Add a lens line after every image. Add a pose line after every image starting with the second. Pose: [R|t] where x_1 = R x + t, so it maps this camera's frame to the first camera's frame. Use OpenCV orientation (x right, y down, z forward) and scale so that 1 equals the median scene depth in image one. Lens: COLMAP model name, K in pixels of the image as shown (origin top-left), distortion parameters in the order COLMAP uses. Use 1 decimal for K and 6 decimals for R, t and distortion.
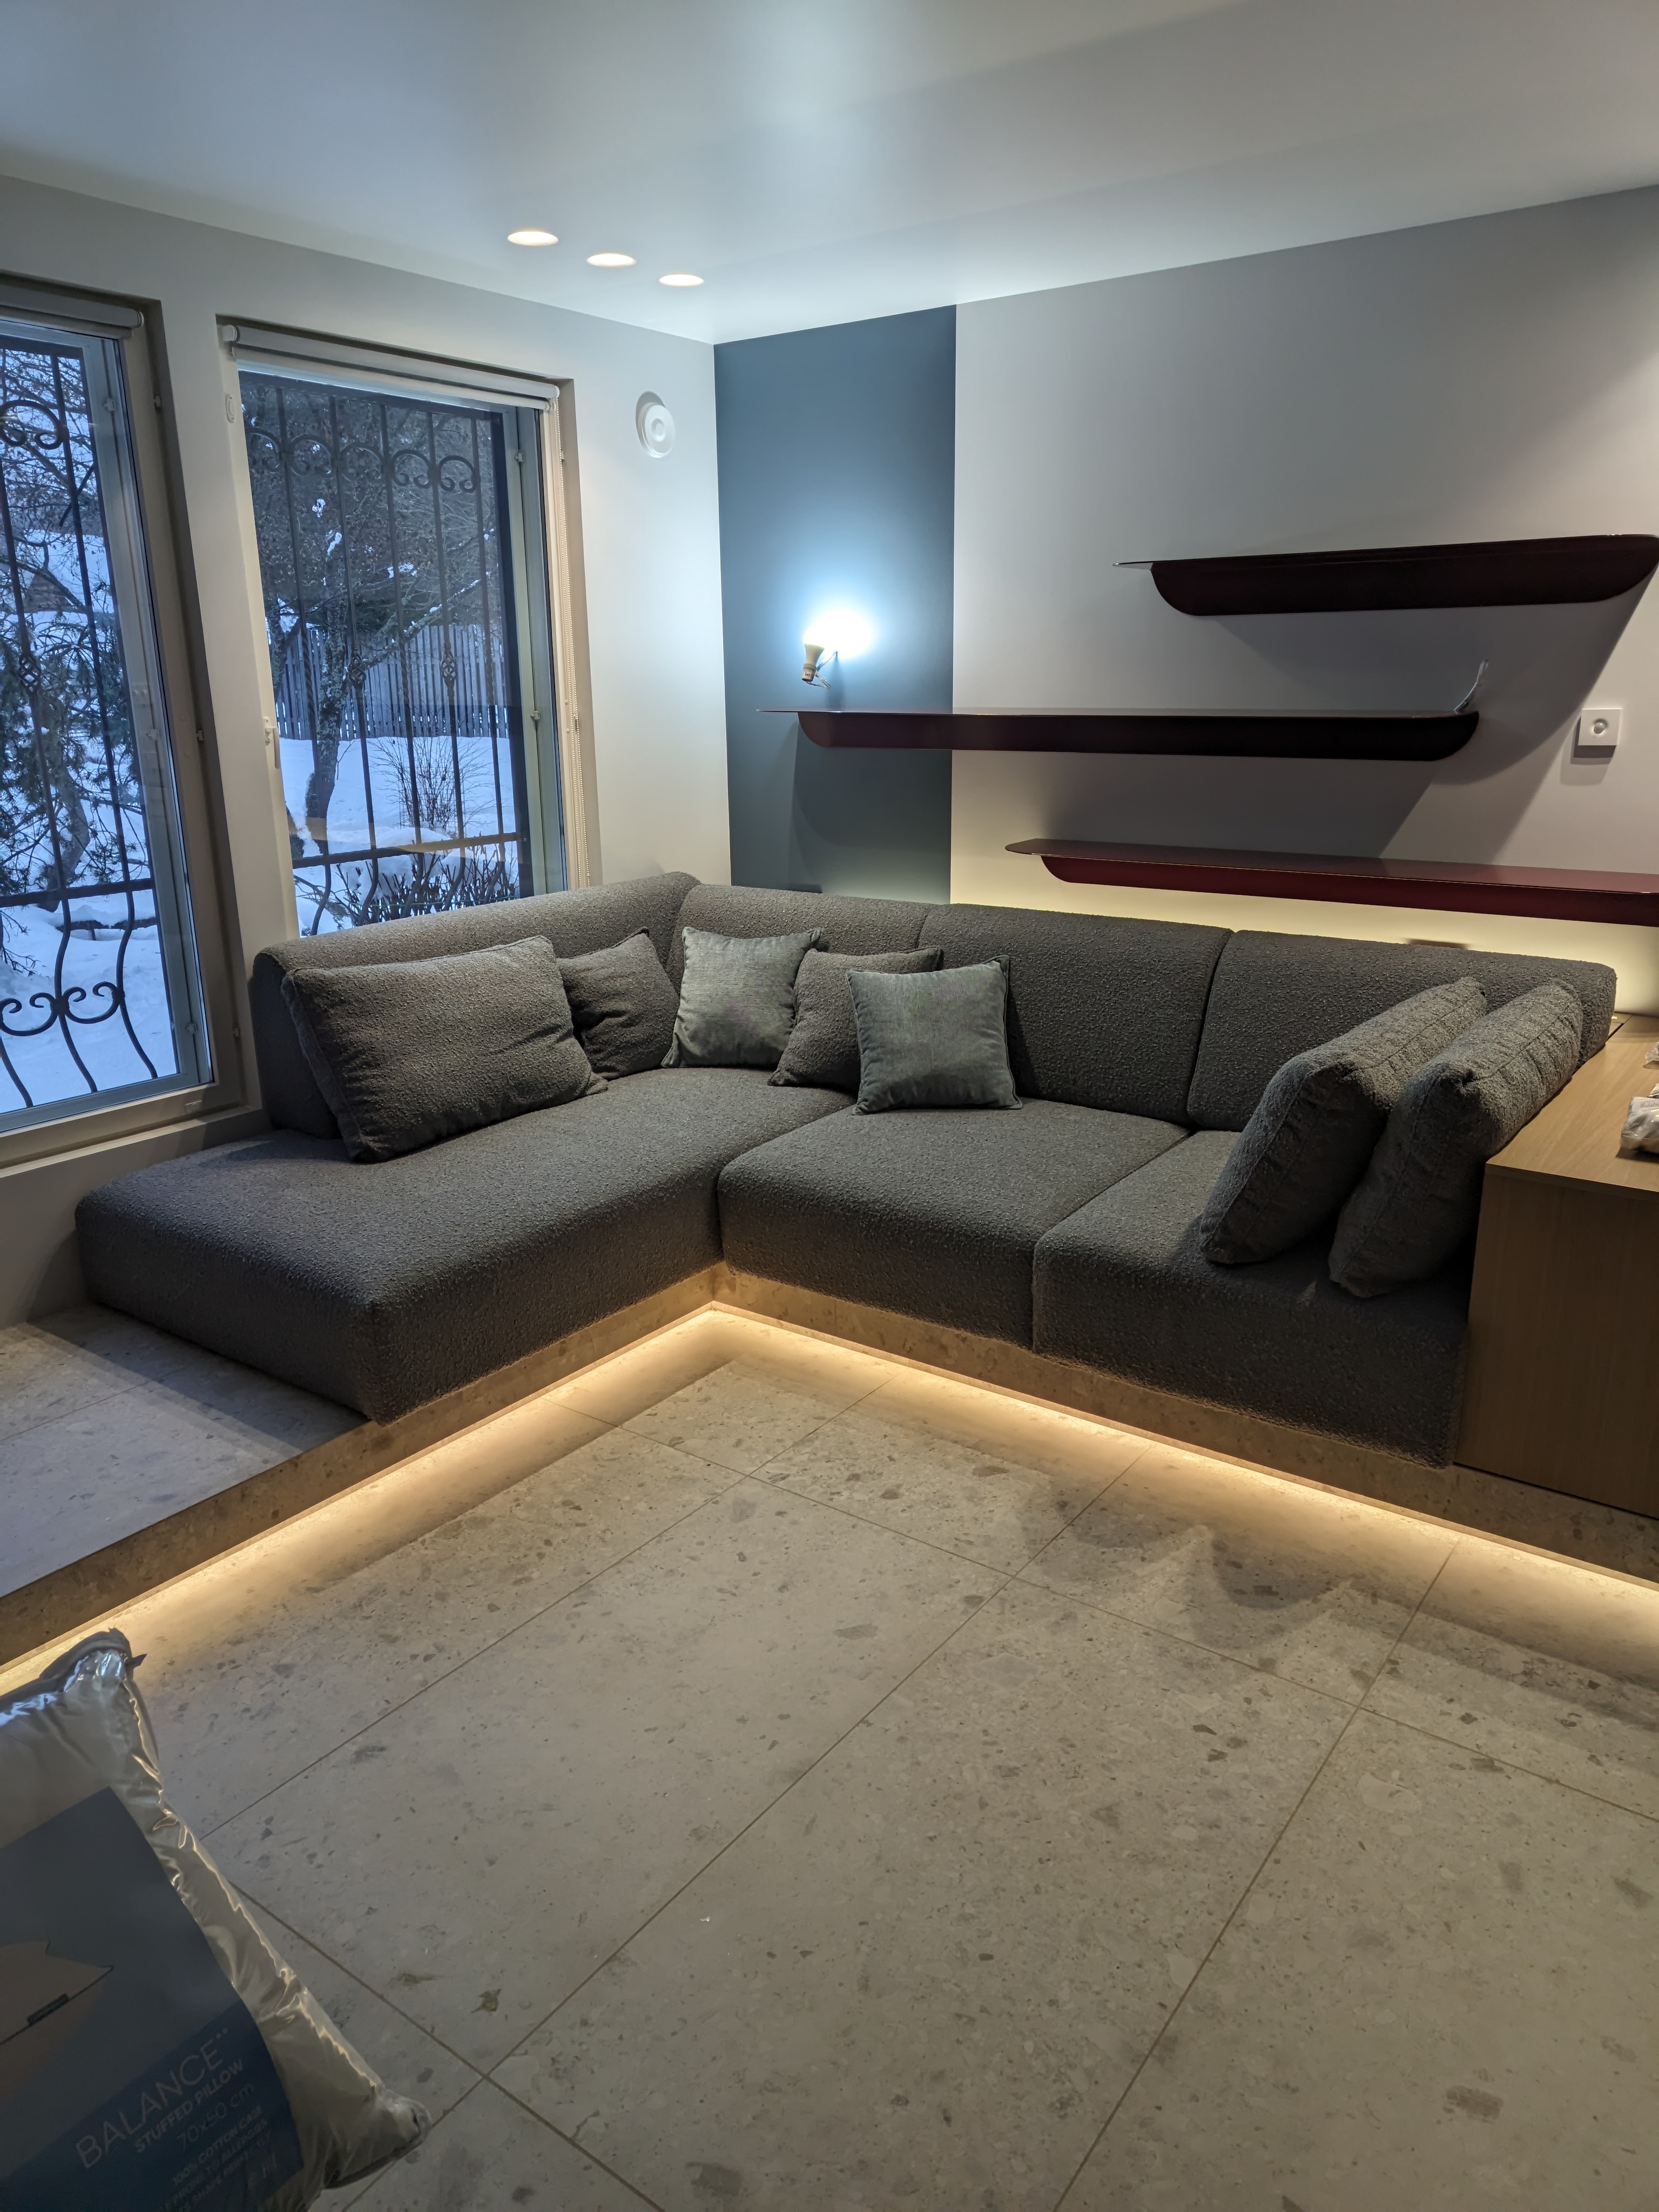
lens RADIAL K [[1540.7, 0, 829.5], [0, 1540.7, 1106.0], [0, 0, 1]] dist [0.016932, 0.000947]
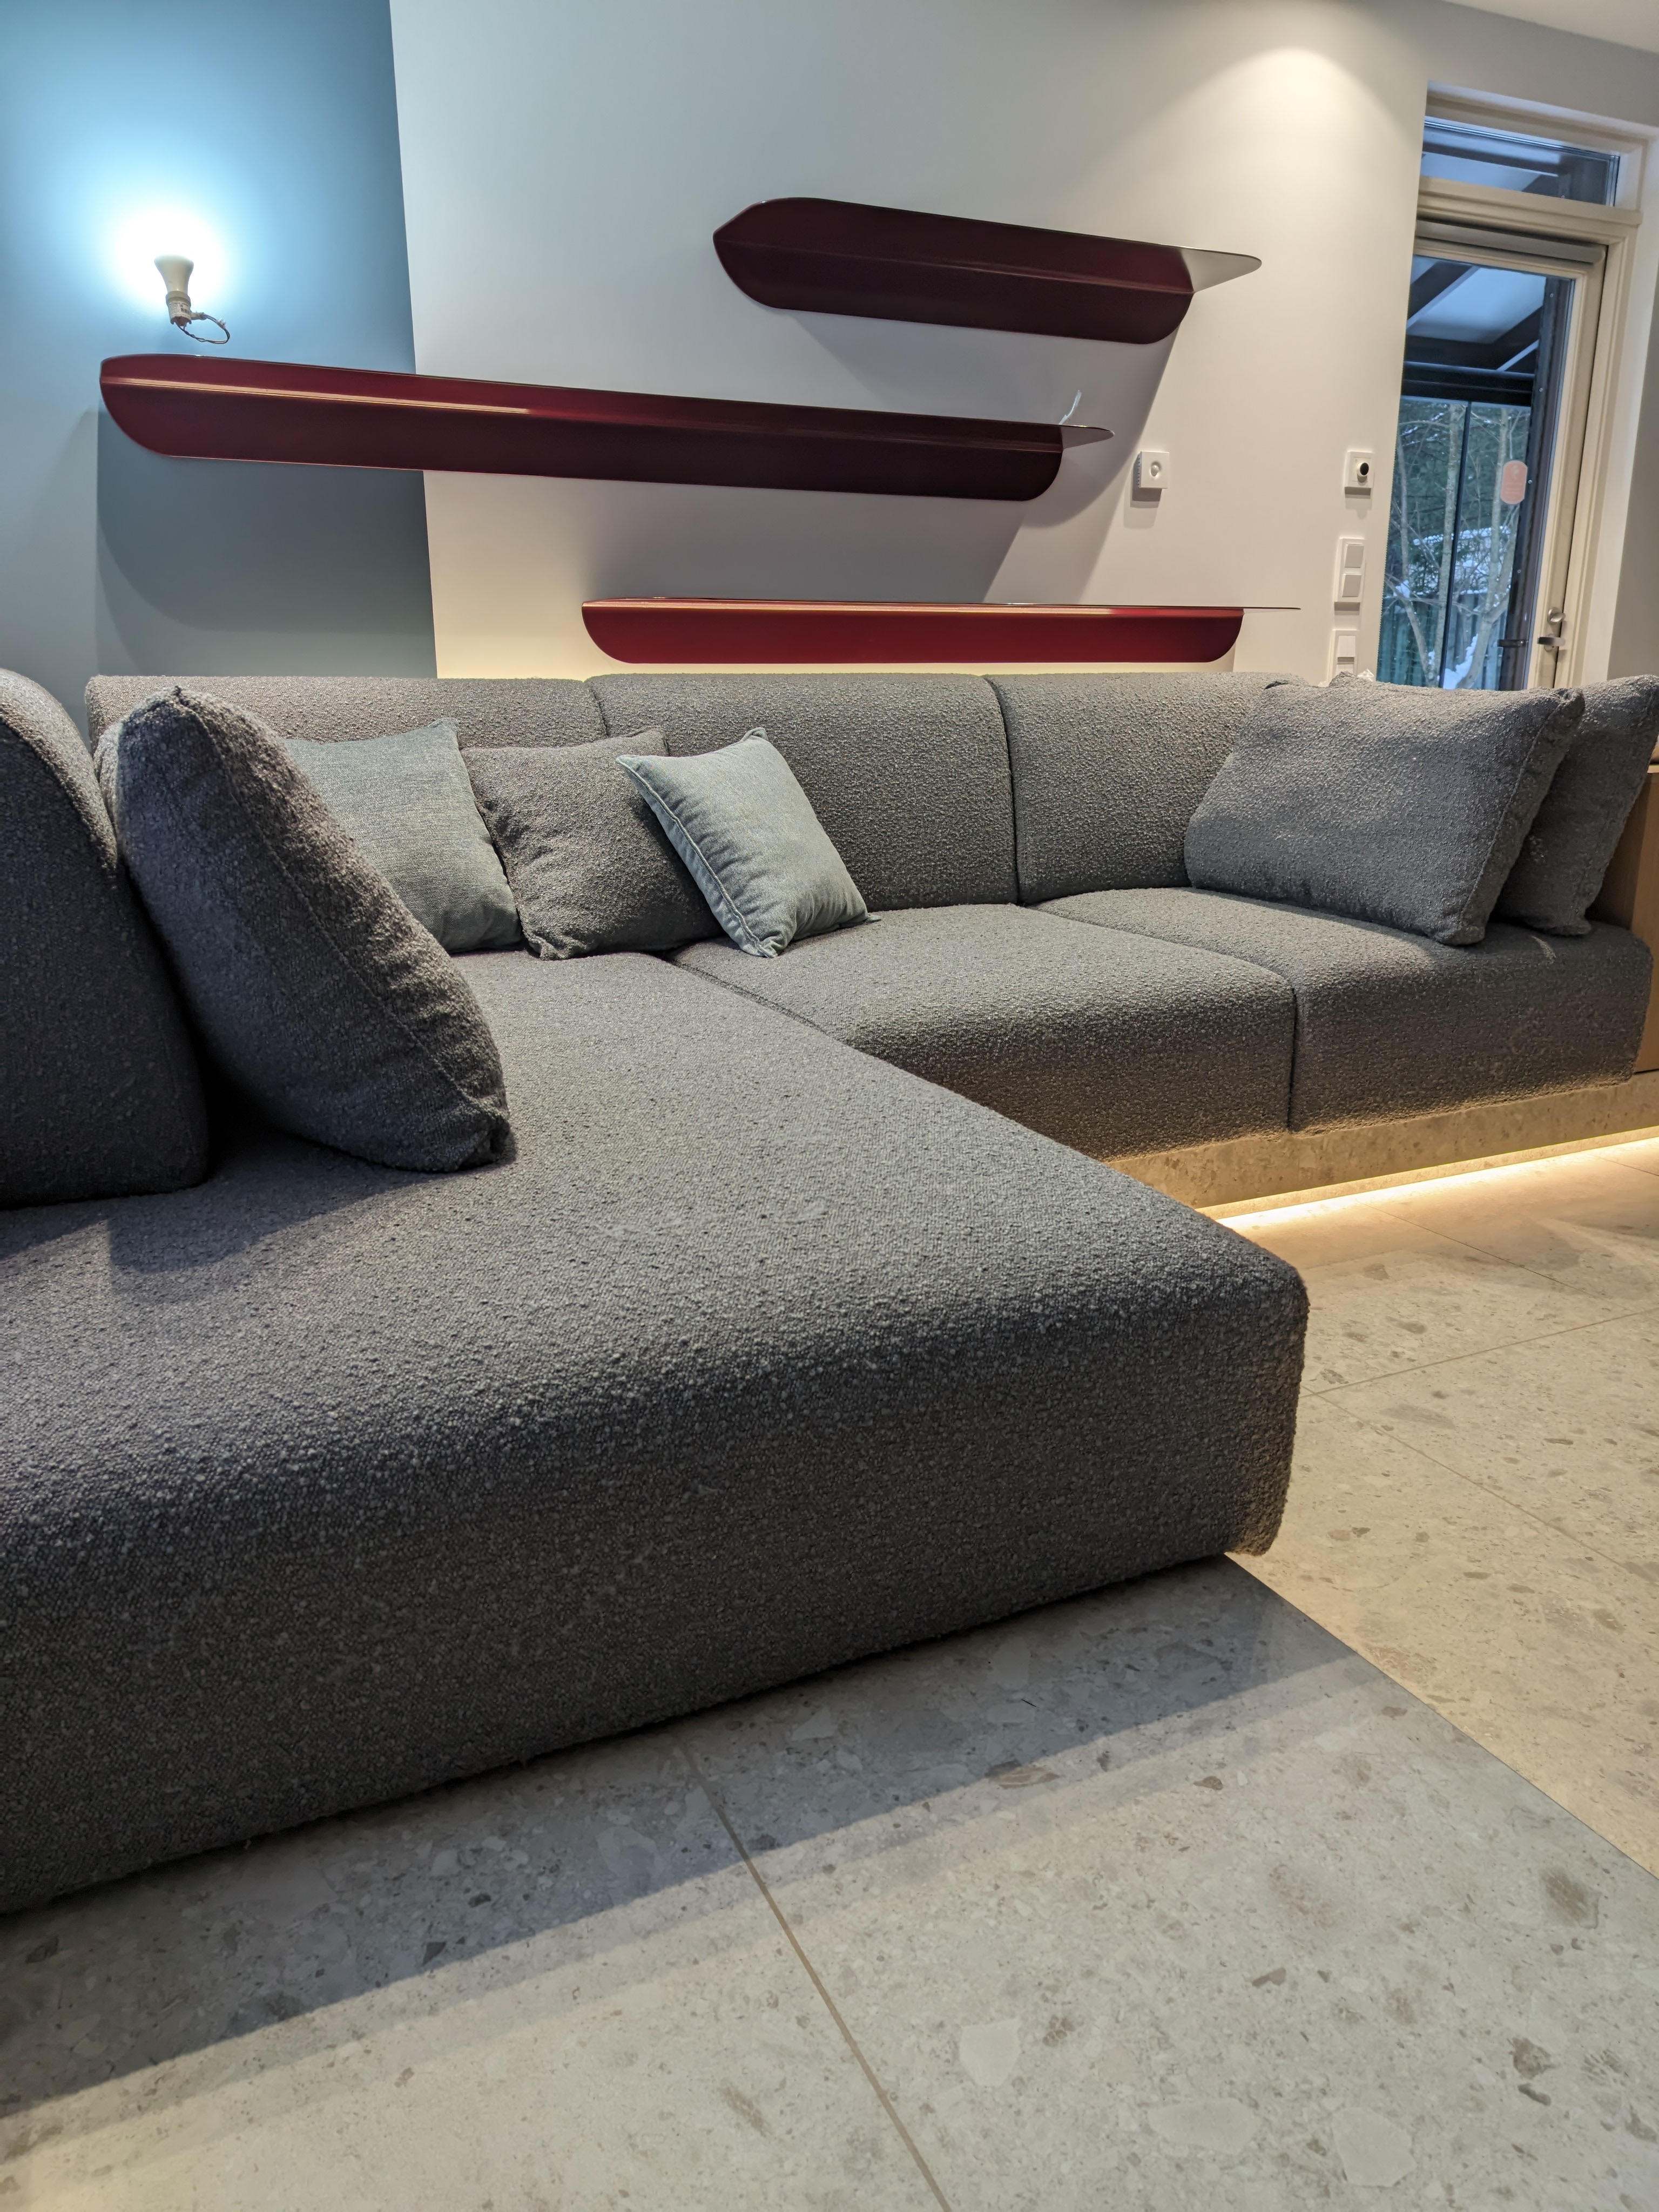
lens RADIAL K [[1540.7, 0, 829.5], [0, 1540.7, 1106.0], [0, 0, 1]] dist [0.016932, 0.000947]
pose [[0.472395, -0.219960, 0.853499, -0.593355], [0.243467, 0.963247, 0.113489, -0.001572], [-0.847093, 0.154187, 0.508586, 0.716420]]
